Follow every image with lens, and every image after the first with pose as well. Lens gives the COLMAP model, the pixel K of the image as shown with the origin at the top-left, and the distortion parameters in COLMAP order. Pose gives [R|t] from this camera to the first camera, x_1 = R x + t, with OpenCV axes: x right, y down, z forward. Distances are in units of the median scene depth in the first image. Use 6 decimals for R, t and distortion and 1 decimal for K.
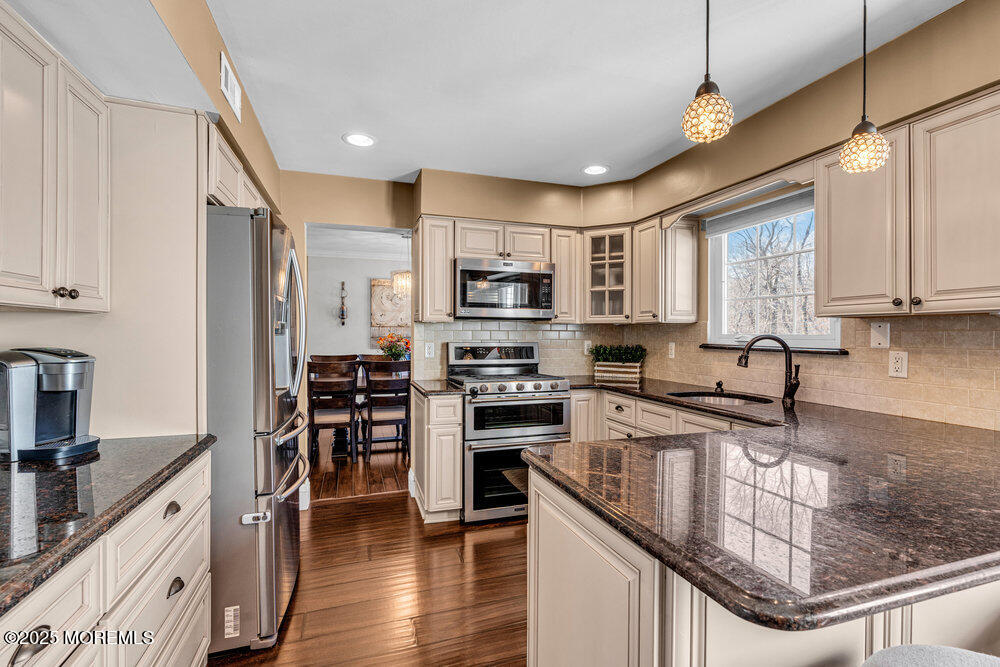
lens RADIAL K [[451.8, 0, 499.4], [0, 451.8, 339.3], [0, 0, 1]] dist [-0.011154, 0.003397]
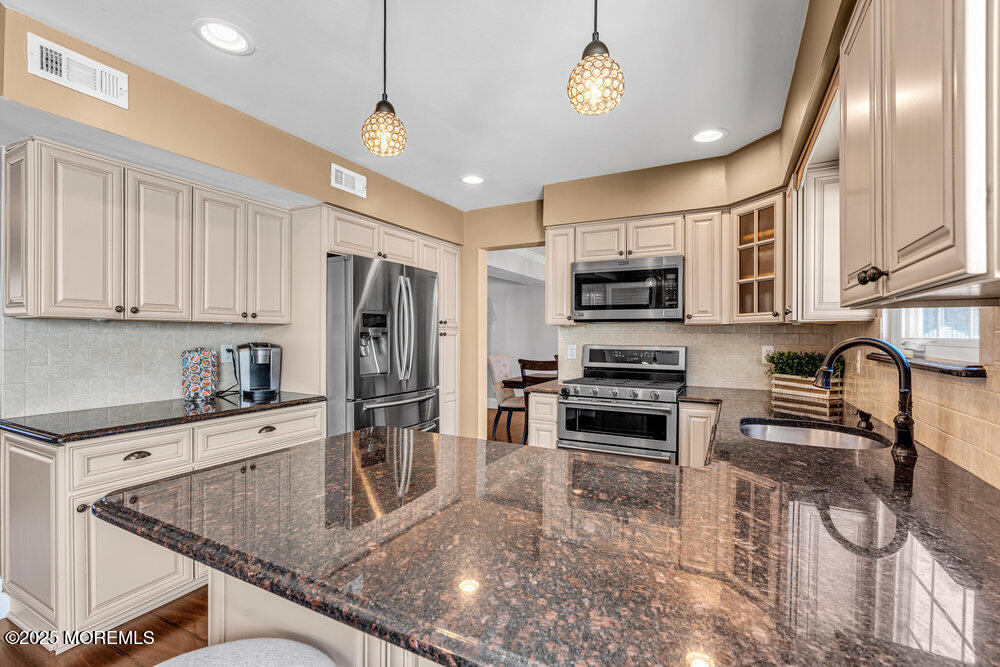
lens RADIAL K [[451.8, 0, 497.8], [0, 451.8, 337.1], [0, 0, 1]] dist [-0.011154, 0.003397]
pose [[0.696402, 0.004203, -0.717639, 0.494933], [-0.012363, 0.999905, -0.006140, -0.001621], [0.717545, 0.013148, 0.696388, 0.149610]]
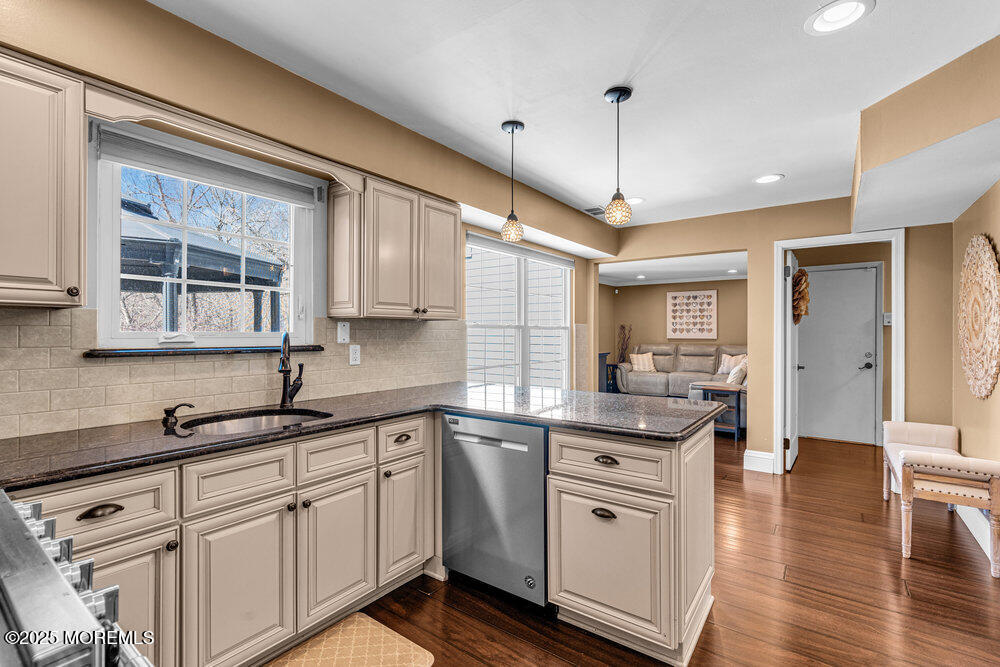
lens RADIAL K [[451.8, 0, 501.9], [0, 451.8, 331.1], [0, 0, 1]] dist [-0.011154, 0.003397]
pose [[-0.578101, -0.002298, 0.815962, -0.251869], [0.006669, 0.999949, 0.007541, -0.011908], [-0.815938, 0.009801, -0.578056, 0.834200]]
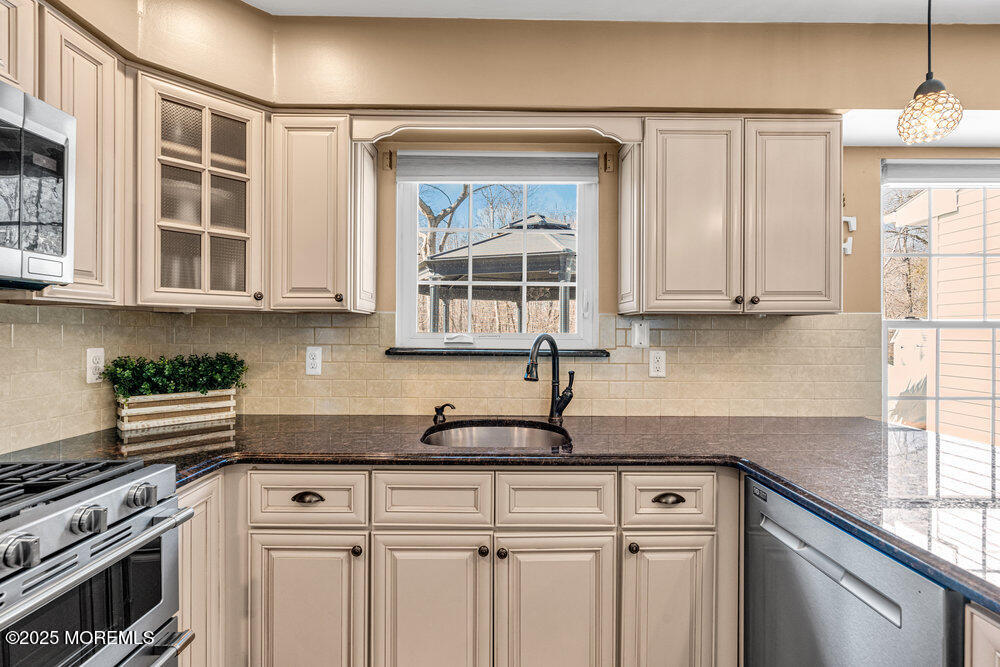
lens RADIAL K [[451.8, 0, 498.4], [0, 451.8, 332.6], [0, 0, 1]] dist [-0.011154, 0.003397]
pose [[0.311053, -0.003124, 0.950388, -0.091805], [0.008659, 0.999962, 0.000453, -0.009322], [-0.950353, 0.008089, 0.311068, 0.606137]]
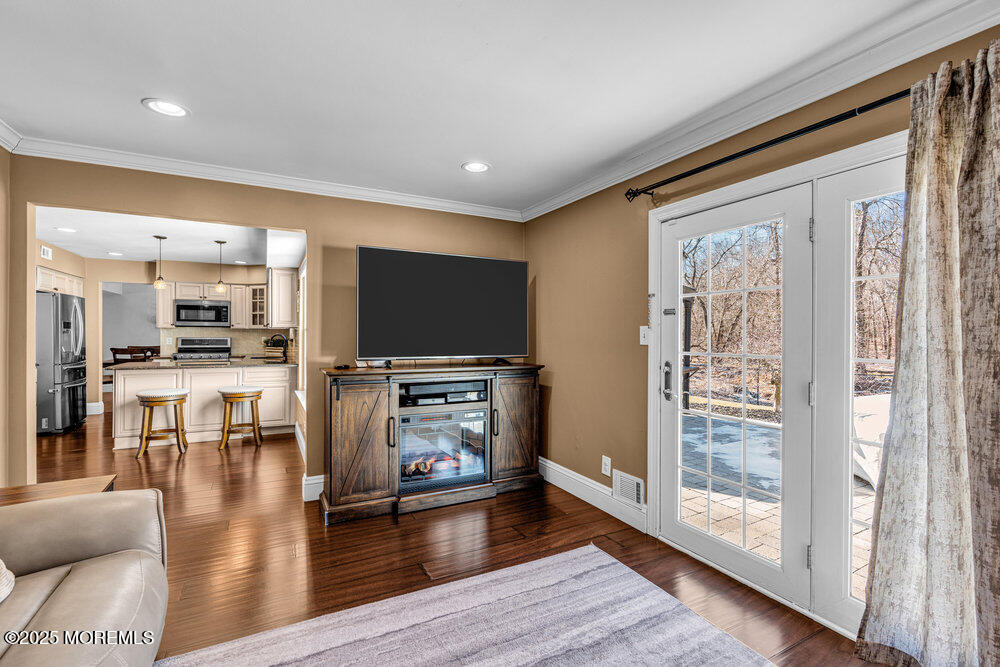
lens RADIAL K [[451.8, 0, 503.4], [0, 451.8, 335.4], [0, 0, 1]] dist [-0.011154, 0.003397]
pose [[0.984440, 0.002425, 0.175705, 1.046377], [-0.000513, 0.999940, -0.010927, 0.020826], [-0.175721, 0.010666, 0.984382, -1.383300]]
